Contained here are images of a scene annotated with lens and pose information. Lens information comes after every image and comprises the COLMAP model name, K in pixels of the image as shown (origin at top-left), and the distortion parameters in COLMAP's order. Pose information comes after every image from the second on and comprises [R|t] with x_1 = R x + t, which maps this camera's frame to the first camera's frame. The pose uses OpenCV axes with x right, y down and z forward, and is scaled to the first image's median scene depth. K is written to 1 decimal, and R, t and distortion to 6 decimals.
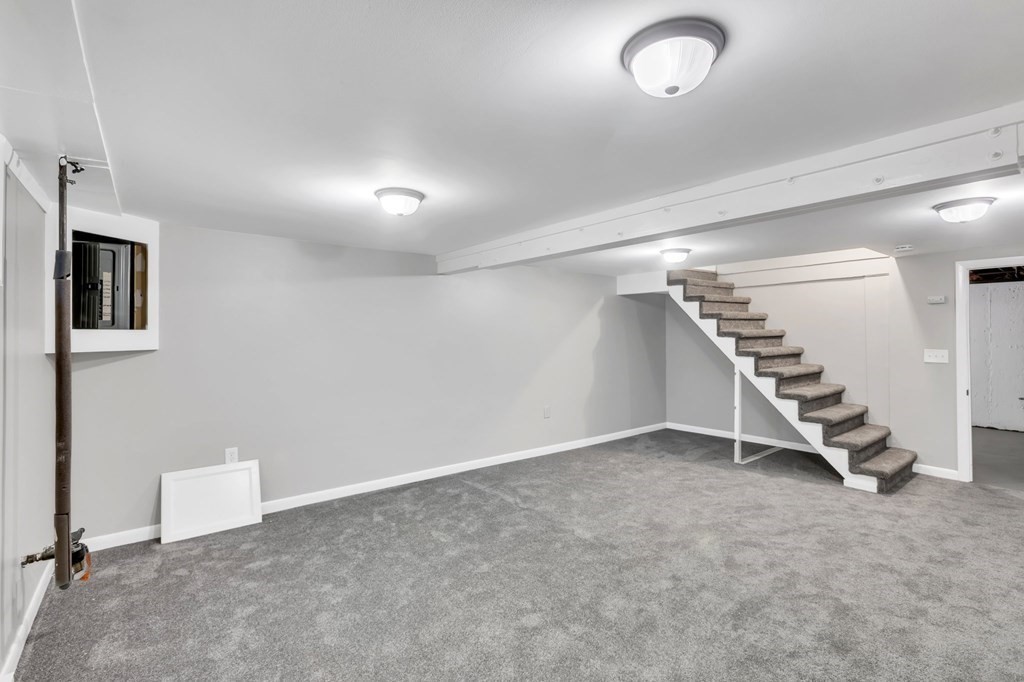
lens RADIAL K [[470.4, 0, 513.7], [0, 470.4, 335.7], [0, 0, 1]] dist [-0.001246, -0.000106]
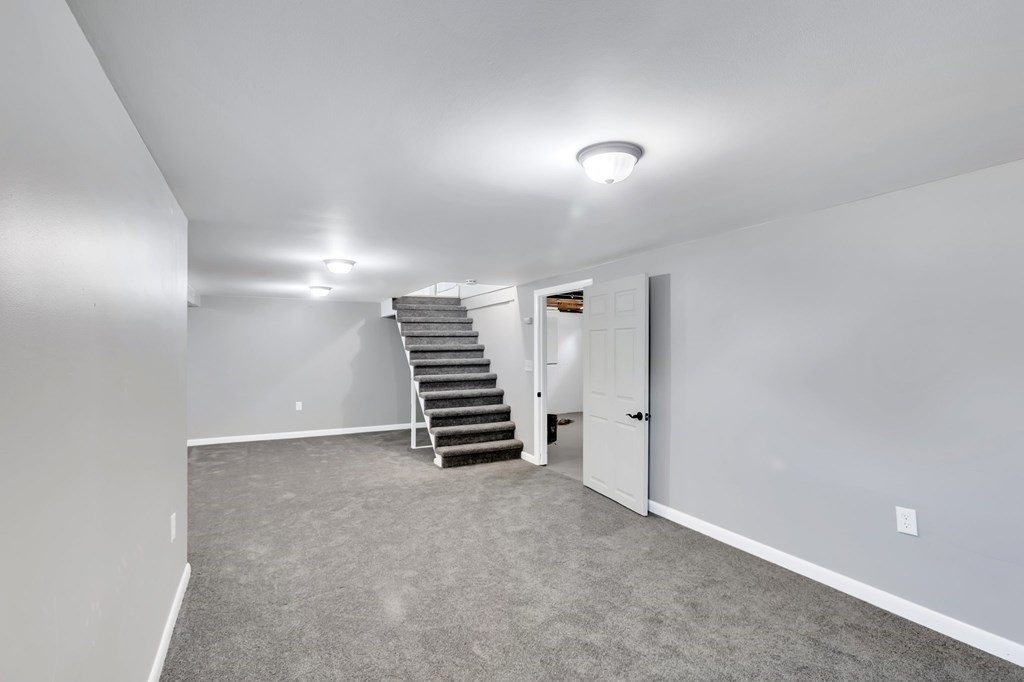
lens RADIAL K [[465.5, 0, 511.5], [0, 465.5, 356.1], [0, 0, 1]] dist [-0.001293, -0.000108]
pose [[0.983721, 0.005619, -0.179613, 0.963643], [-0.004556, 0.999970, 0.006332, 0.010197], [0.179643, -0.005410, 0.983717, -0.200725]]
